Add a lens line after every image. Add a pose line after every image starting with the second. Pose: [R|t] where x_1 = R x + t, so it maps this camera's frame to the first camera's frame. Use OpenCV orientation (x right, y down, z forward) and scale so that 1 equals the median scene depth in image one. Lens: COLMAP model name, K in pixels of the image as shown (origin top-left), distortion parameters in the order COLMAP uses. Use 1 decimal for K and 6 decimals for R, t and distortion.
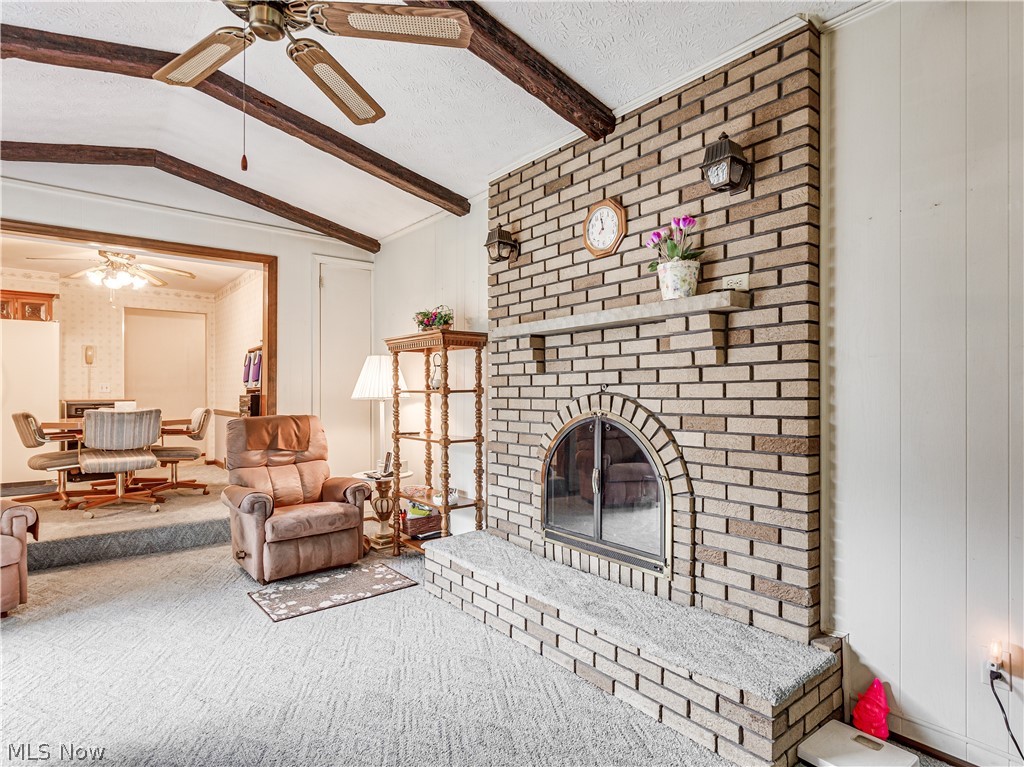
lens RADIAL K [[564.2, 0, 512.0], [0, 564.2, 383.5], [0, 0, 1]] dist [0.003080, 0.000225]
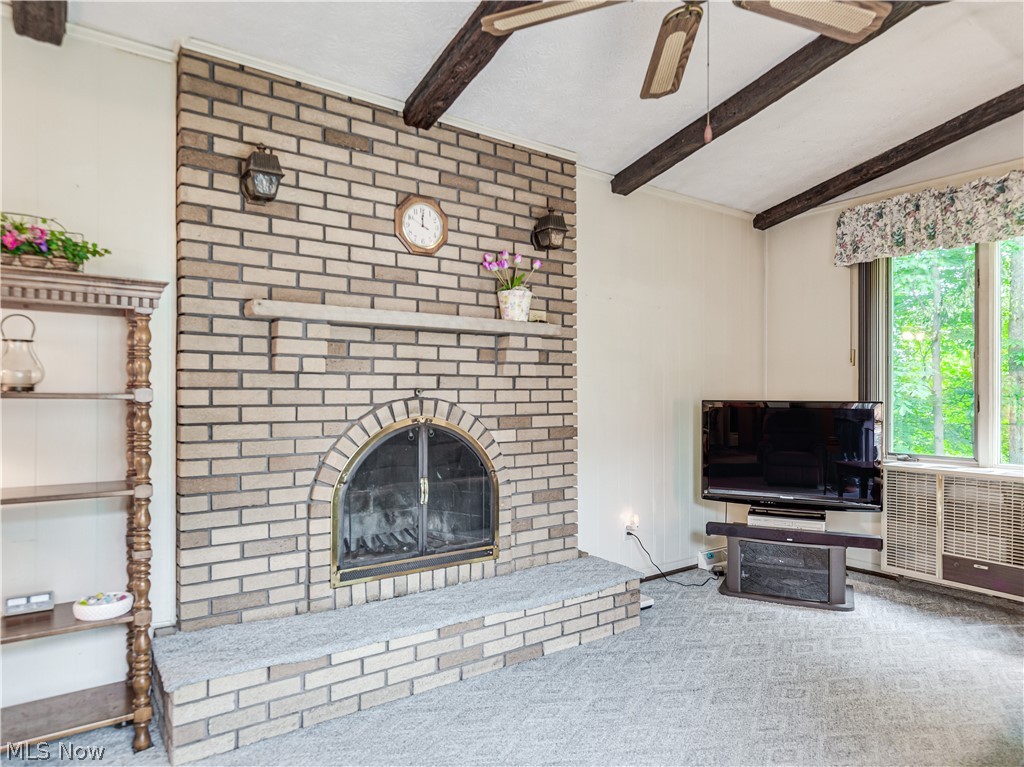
lens RADIAL K [[636.3, 0, 534.7], [0, 636.3, 398.3], [0, 0, 1]] dist [0.006513, 0.000550]
pose [[0.026748, 0.008586, 0.999605, -0.901390], [-0.008559, 0.999928, -0.008359, 0.024504], [-0.999606, -0.008332, 0.026820, 0.774718]]
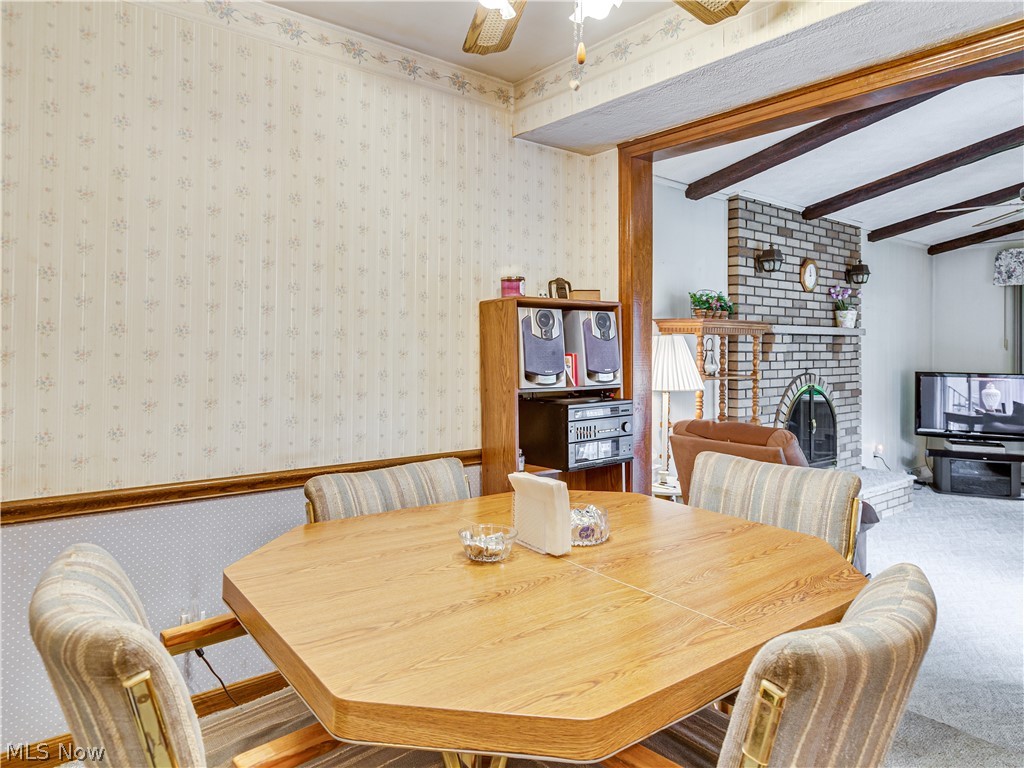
lens RADIAL K [[669.6, 0, 538.7], [0, 669.6, 345.5], [0, 0, 1]] dist [0.003283, 0.000847]
pose [[-0.027768, 0.013017, 0.999530, -1.795528], [-0.016397, 0.999775, -0.013475, -0.026268], [-0.999480, -0.016763, -0.027548, 1.847614]]
